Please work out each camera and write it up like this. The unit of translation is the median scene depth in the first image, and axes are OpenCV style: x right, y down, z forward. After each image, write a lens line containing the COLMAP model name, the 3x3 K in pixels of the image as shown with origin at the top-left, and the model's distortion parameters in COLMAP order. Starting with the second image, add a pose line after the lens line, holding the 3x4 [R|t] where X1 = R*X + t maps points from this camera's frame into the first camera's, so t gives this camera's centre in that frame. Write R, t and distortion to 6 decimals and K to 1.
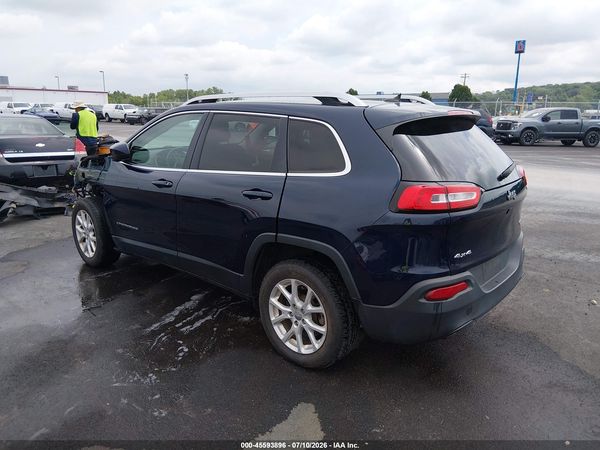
lens RADIAL K [[465.0, 0, 304.0], [0, 465.0, 224.5], [0, 0, 1]] dist [0.081445, -0.152918]
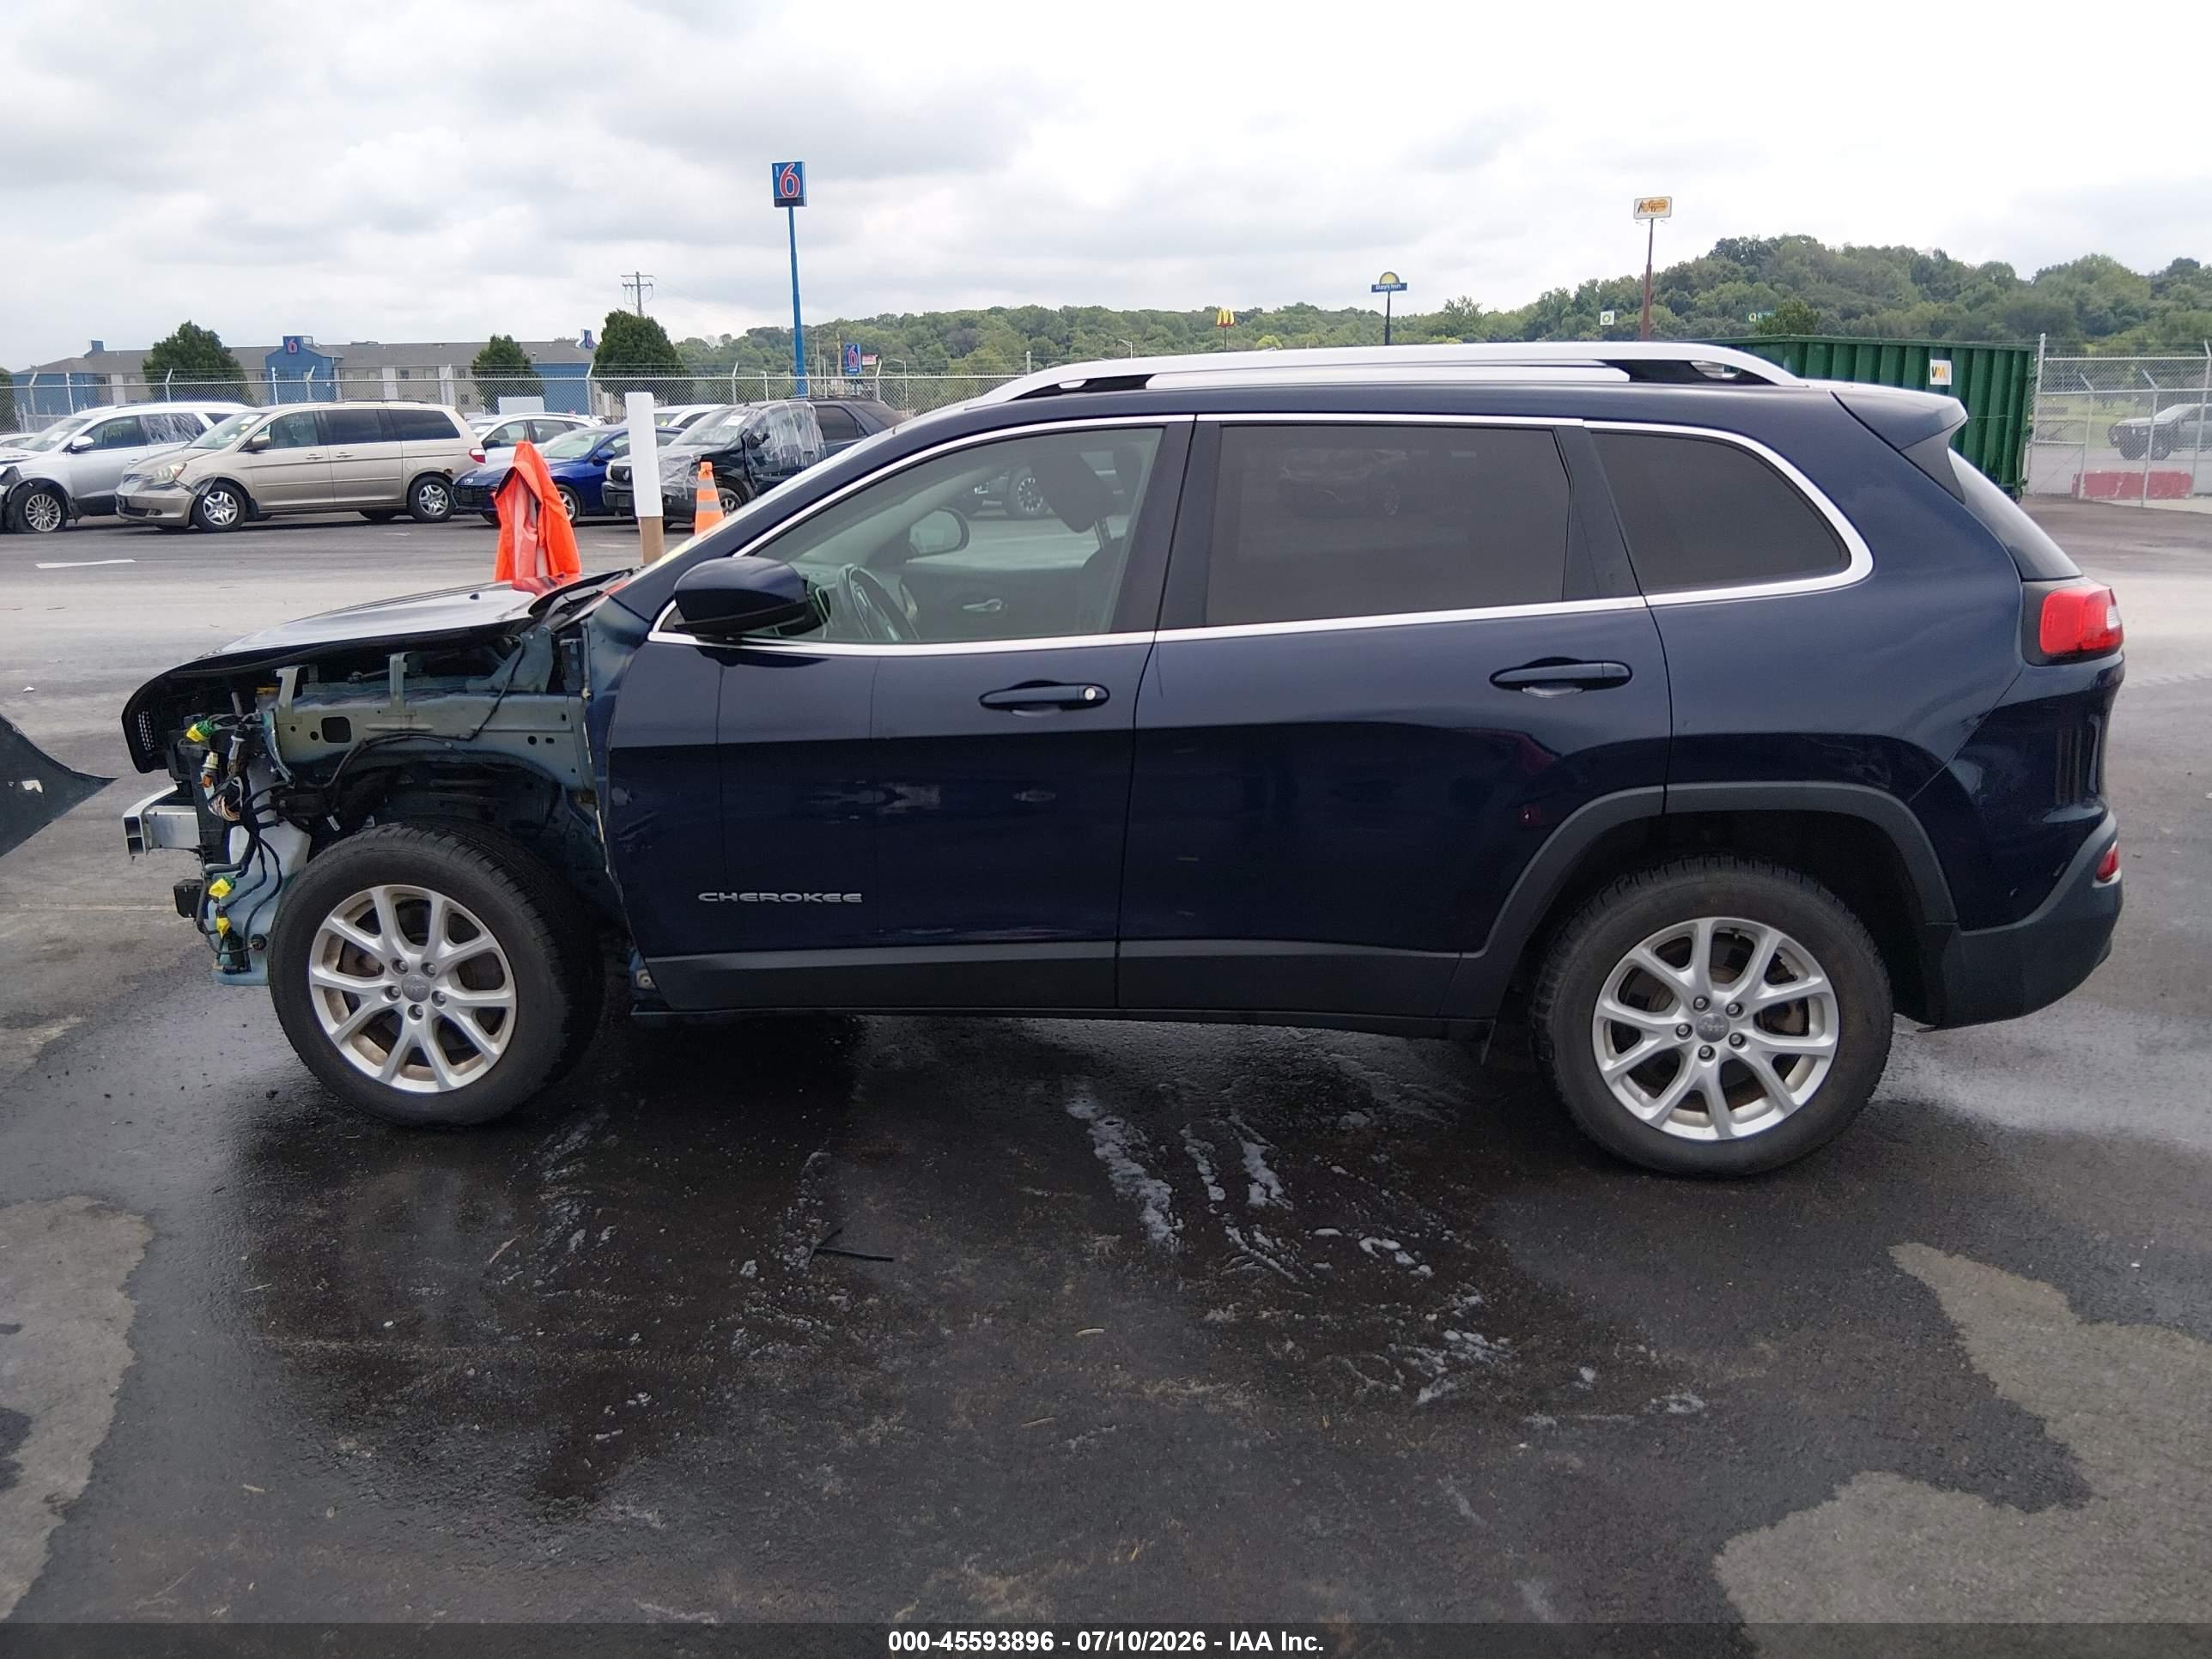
lens RADIAL K [[1714.4, 0, 1120.9], [0, 1714.4, 827.8], [0, 0, 1]] dist [0.081445, -0.152918]
pose [[0.820307, -0.155644, 0.550337, -0.778602], [0.155540, 0.986701, 0.047214, -0.051002], [-0.550367, 0.046869, 0.833606, 0.164540]]
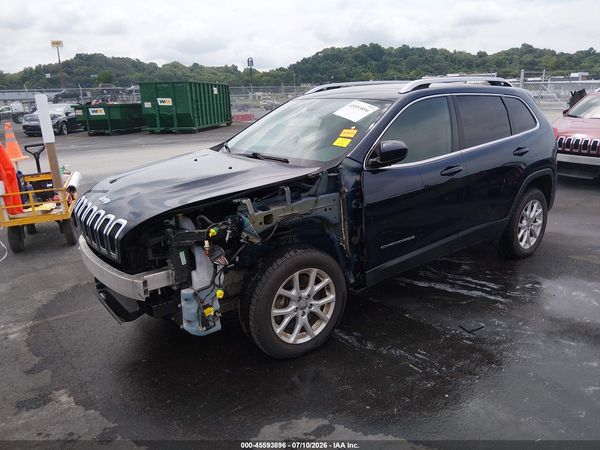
lens RADIAL K [[465.0, 0, 304.0], [0, 465.0, 224.5], [0, 0, 1]] dist [0.081445, -0.152918]
pose [[0.192349, -0.280649, 0.940339, -1.255931], [0.260348, 0.938489, 0.226842, -0.271828], [-0.946161, 0.201182, 0.253584, 1.022355]]
